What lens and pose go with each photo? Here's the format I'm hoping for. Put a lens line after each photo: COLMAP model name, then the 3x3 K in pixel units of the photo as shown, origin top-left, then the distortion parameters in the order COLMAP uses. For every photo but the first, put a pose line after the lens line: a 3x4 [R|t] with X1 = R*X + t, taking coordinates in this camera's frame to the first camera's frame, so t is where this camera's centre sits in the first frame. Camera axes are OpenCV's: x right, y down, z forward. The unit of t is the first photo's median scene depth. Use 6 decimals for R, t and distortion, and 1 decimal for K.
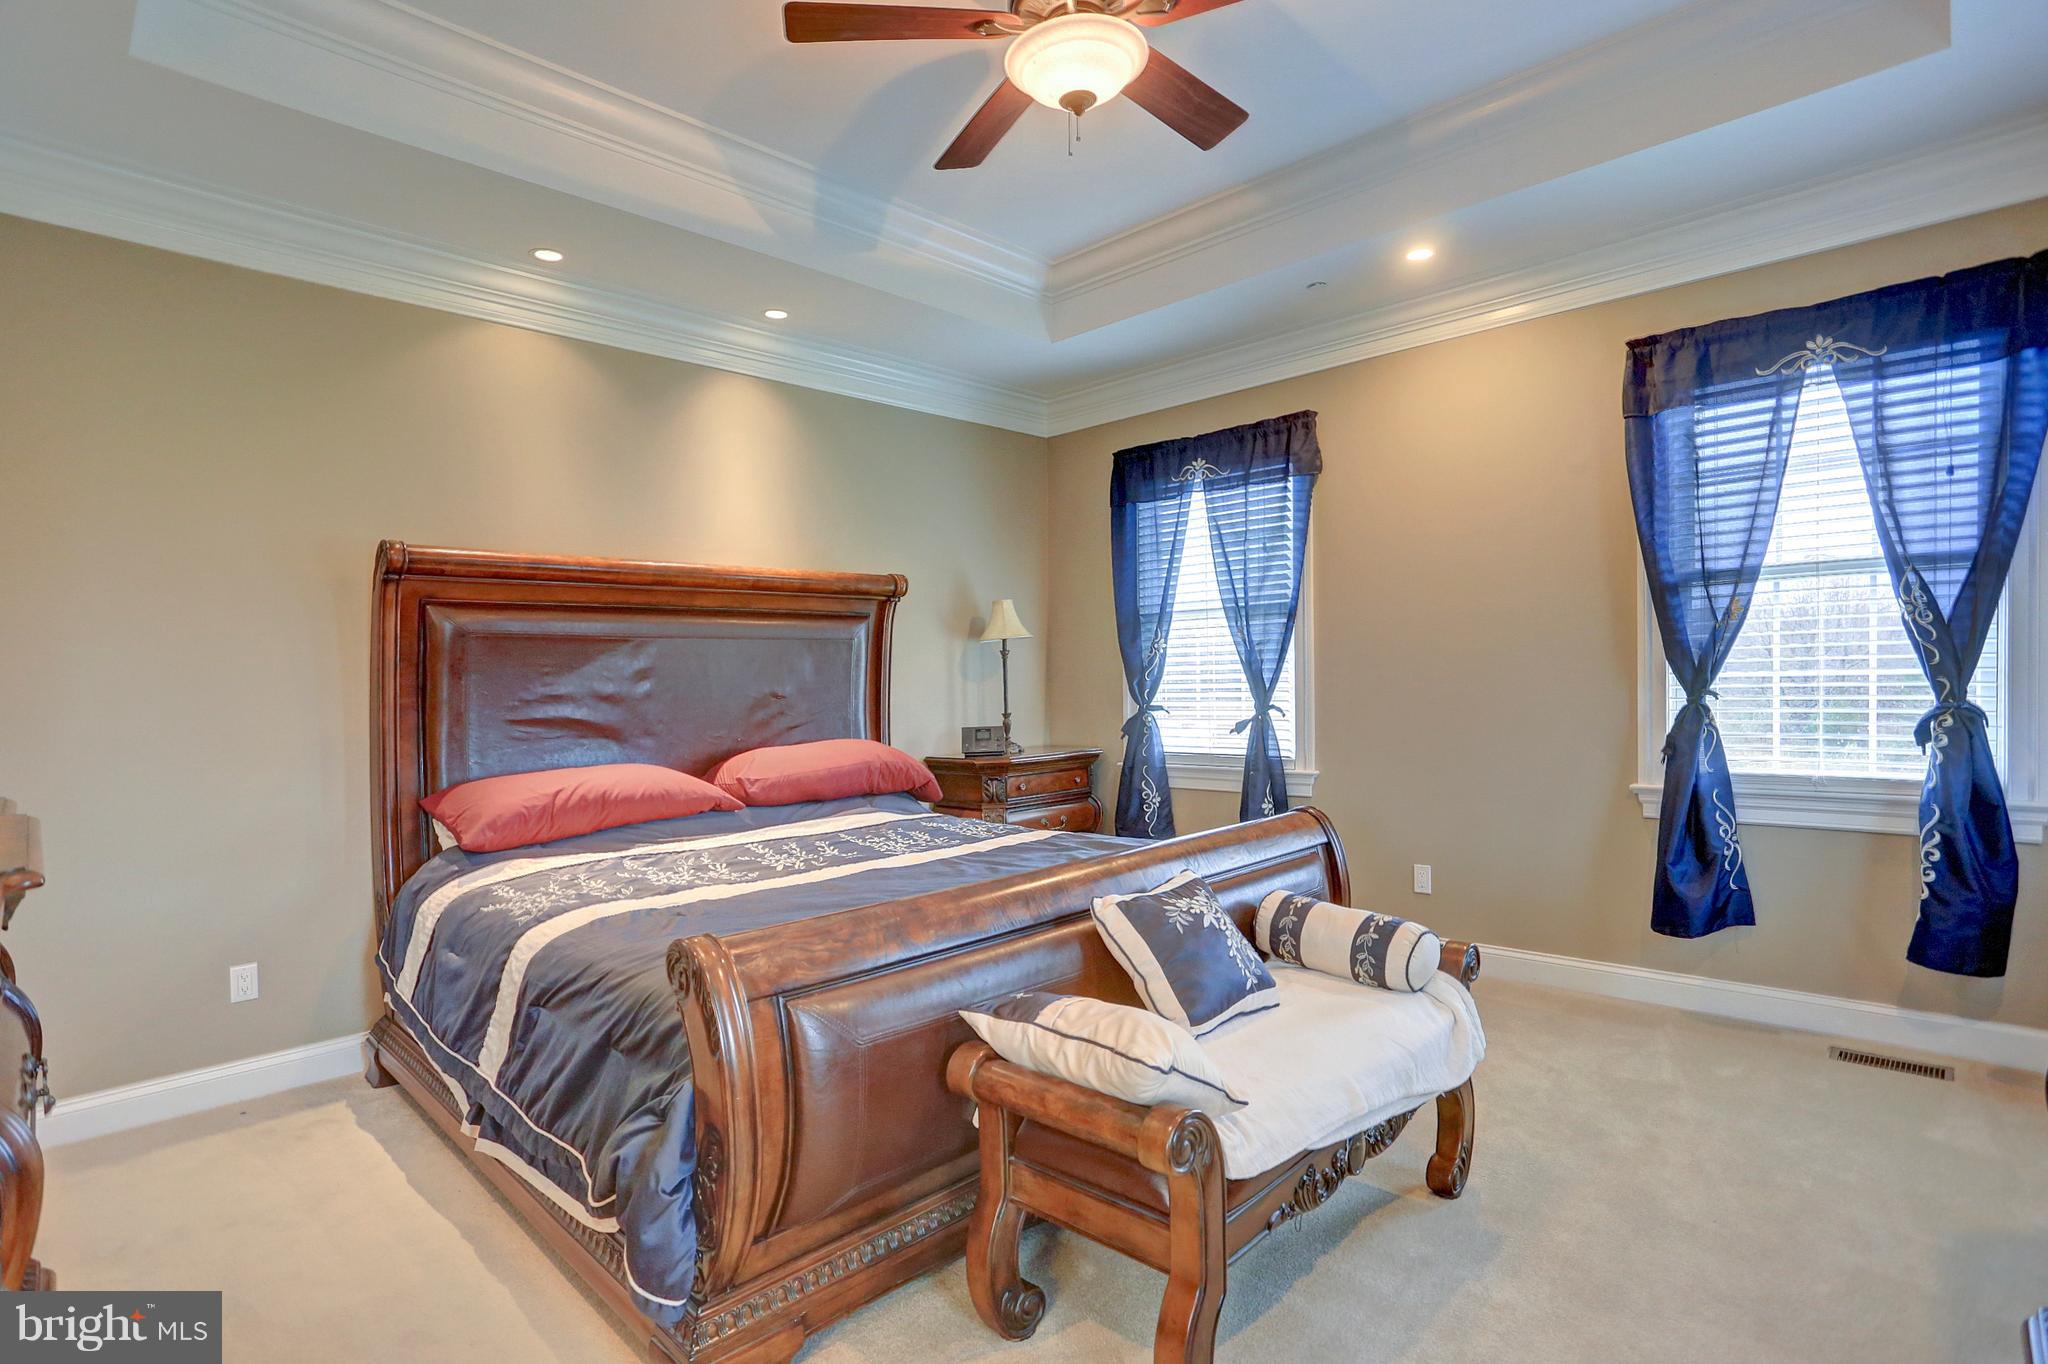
lens RADIAL K [[1001.5, 0, 1020.3], [0, 1001.5, 692.2], [0, 0, 1]] dist [-0.063212, 0.028103]
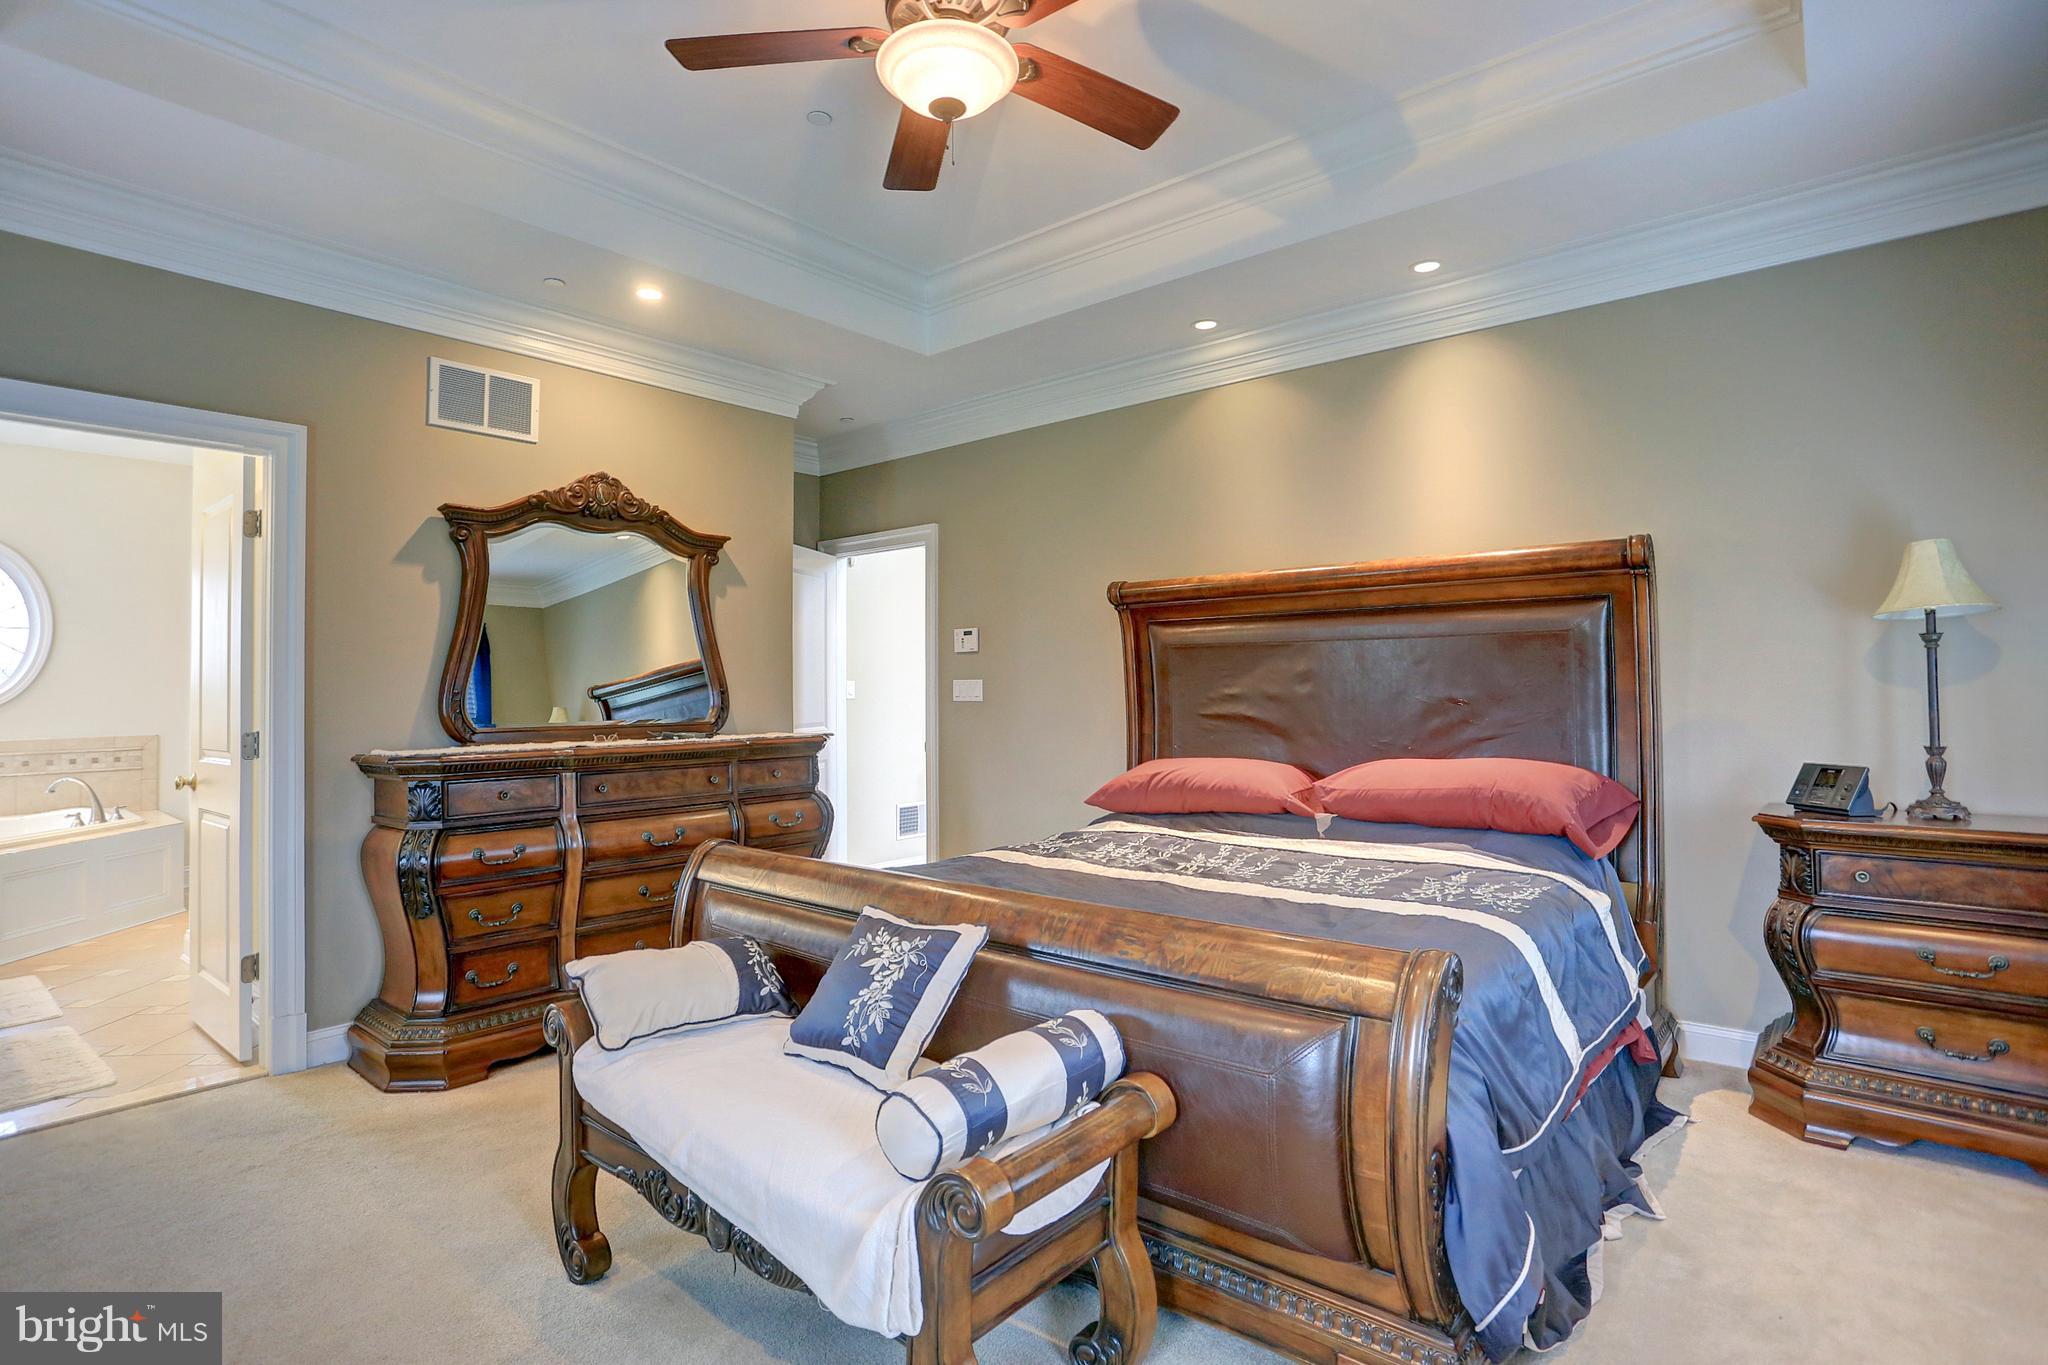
lens RADIAL K [[1001.5, 0, 1020.3], [0, 1001.5, 692.7], [0, 0, 1]] dist [-0.063212, 0.028103]
pose [[0.072276, 0.021614, -0.997150, 0.659642], [-0.008471, 0.999742, 0.021056, -0.021136], [0.997349, 0.006925, 0.072441, 0.642604]]
